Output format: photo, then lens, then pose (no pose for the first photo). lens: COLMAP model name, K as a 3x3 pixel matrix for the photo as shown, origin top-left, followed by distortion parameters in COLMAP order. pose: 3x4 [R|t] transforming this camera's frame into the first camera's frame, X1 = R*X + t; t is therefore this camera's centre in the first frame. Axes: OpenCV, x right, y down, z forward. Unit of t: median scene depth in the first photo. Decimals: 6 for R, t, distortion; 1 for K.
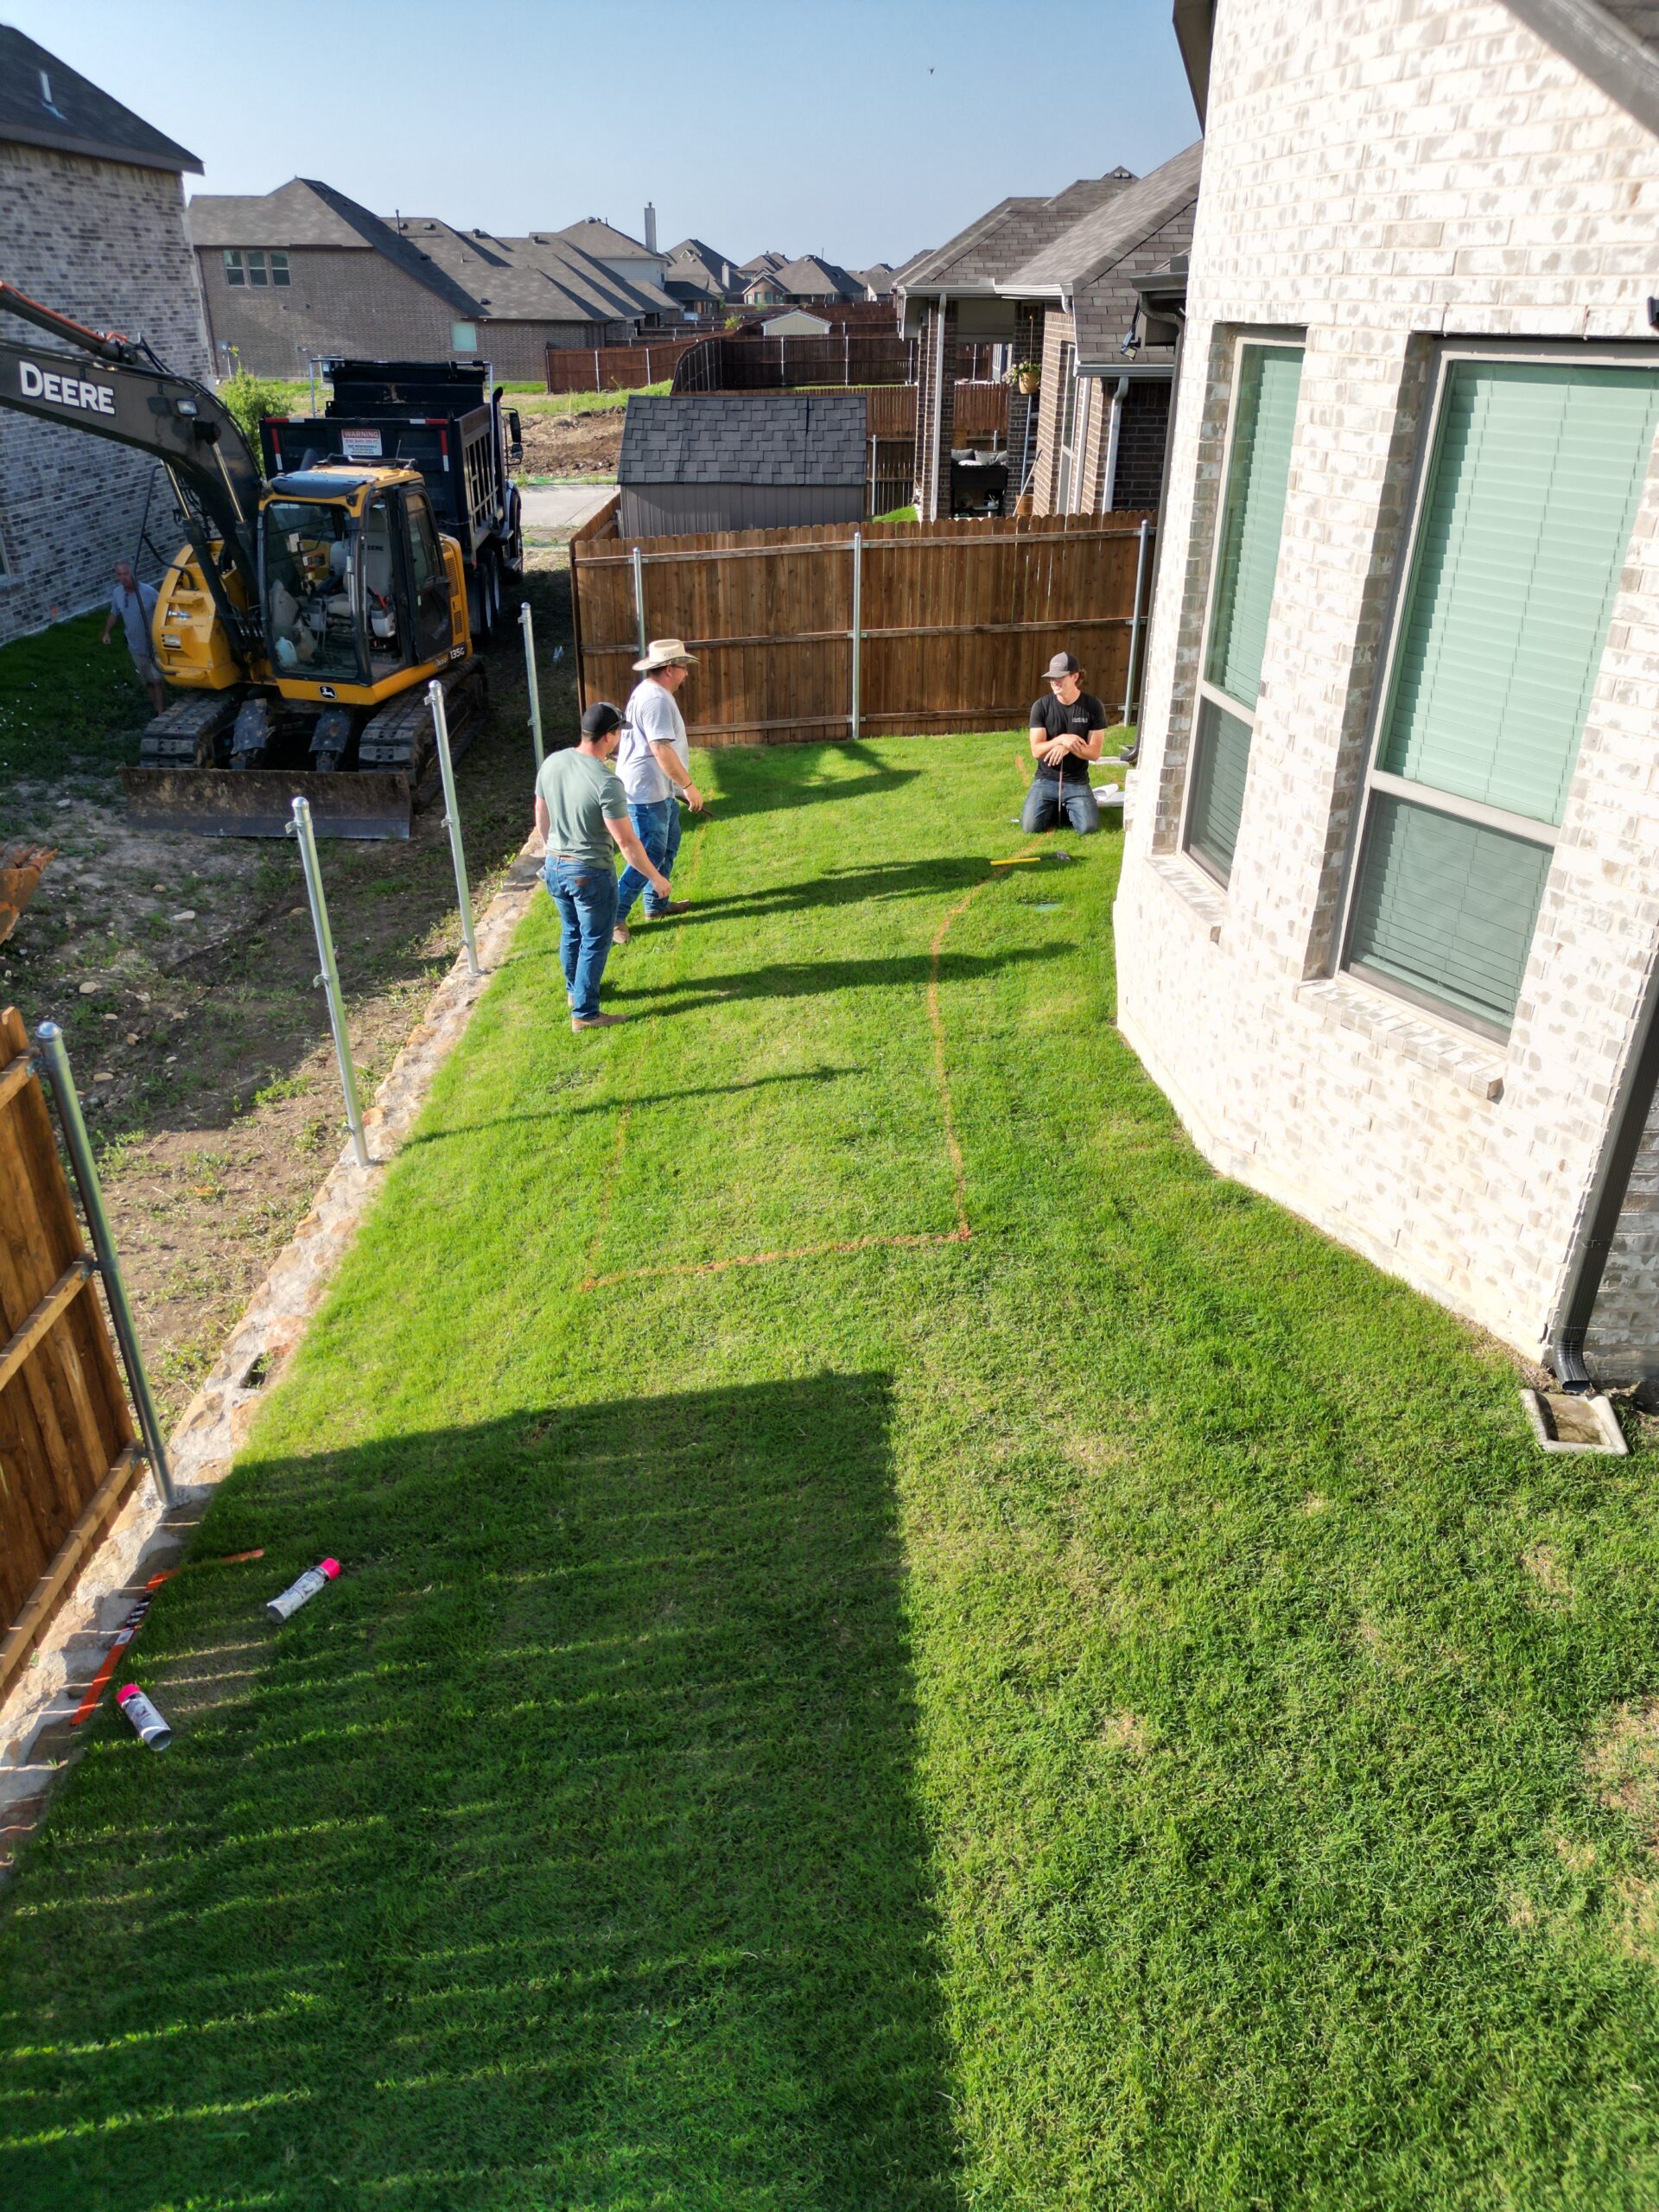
lens RADIAL K [[1587.4, 0, 829.5], [0, 1587.4, 1106.0], [0, 0, 1]] dist [0.002566, 0.000251]
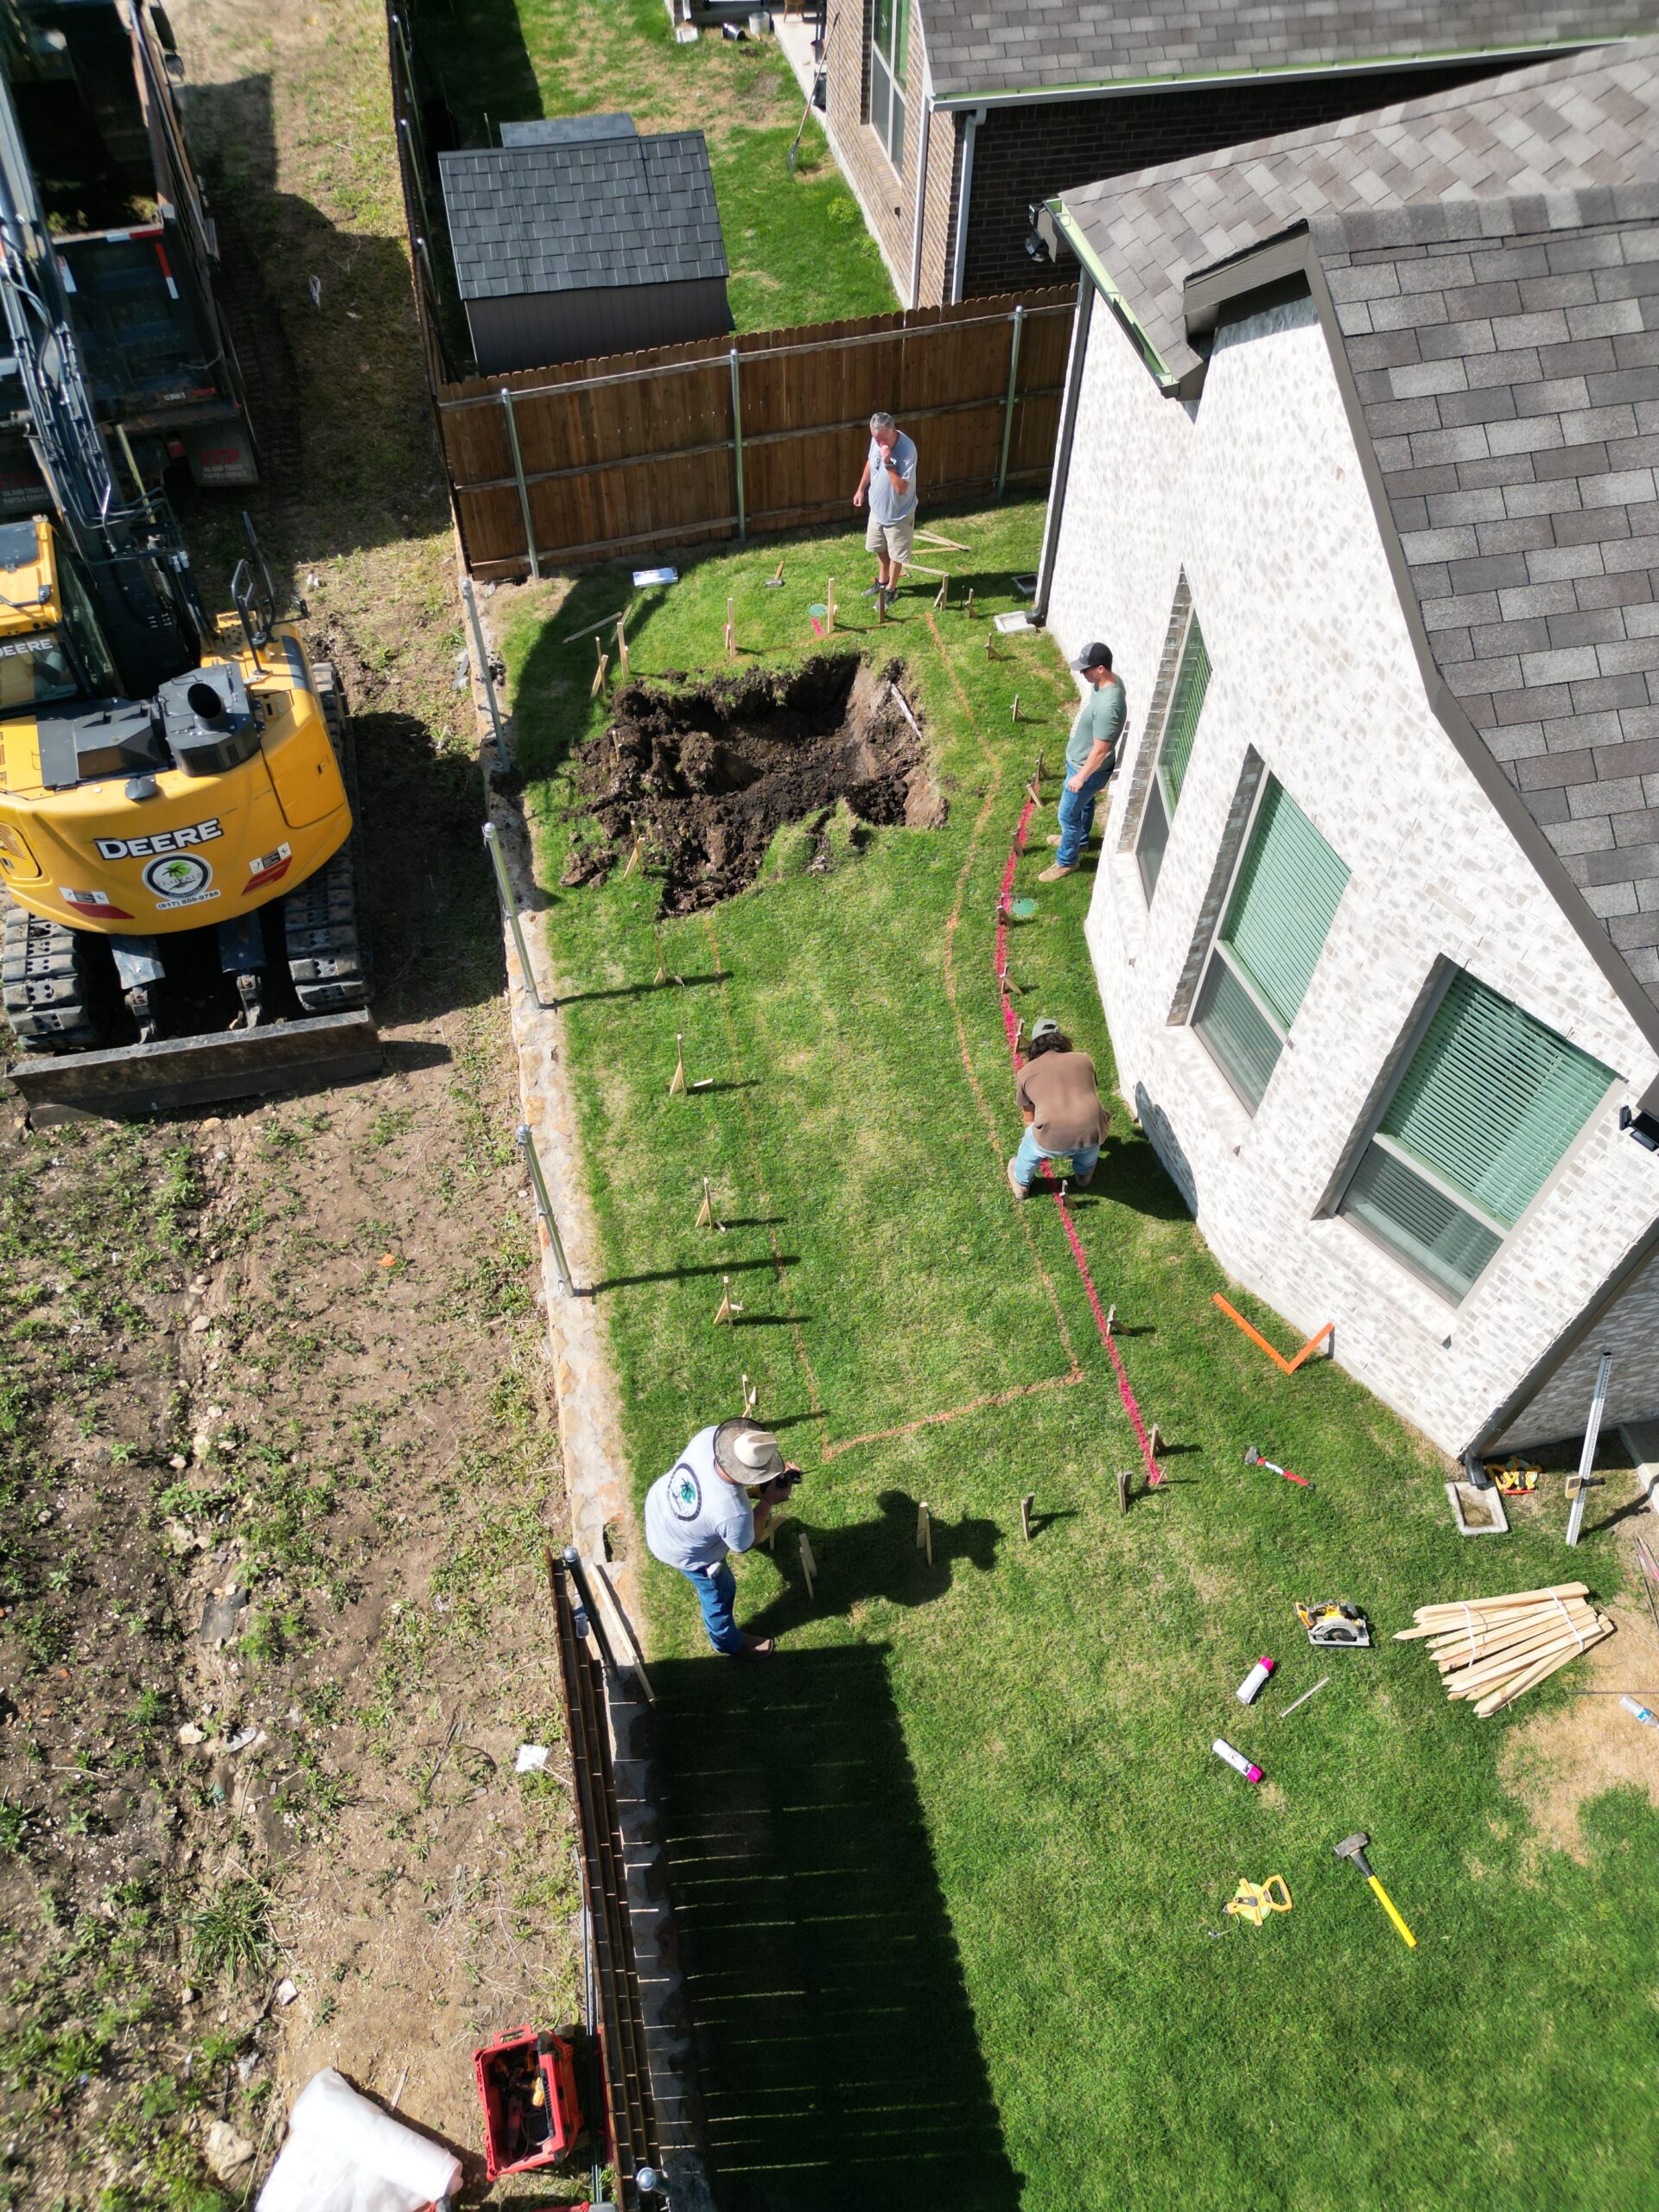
lens RADIAL K [[1587.4, 0, 829.5], [0, 1587.4, 1106.0], [0, 0, 1]] dist [0.002566, 0.000251]
pose [[0.976697, -0.173321, 0.126580, -0.188149], [0.102236, 0.894288, 0.435657, -0.537558], [-0.188707, -0.412564, 0.891168, -0.111667]]
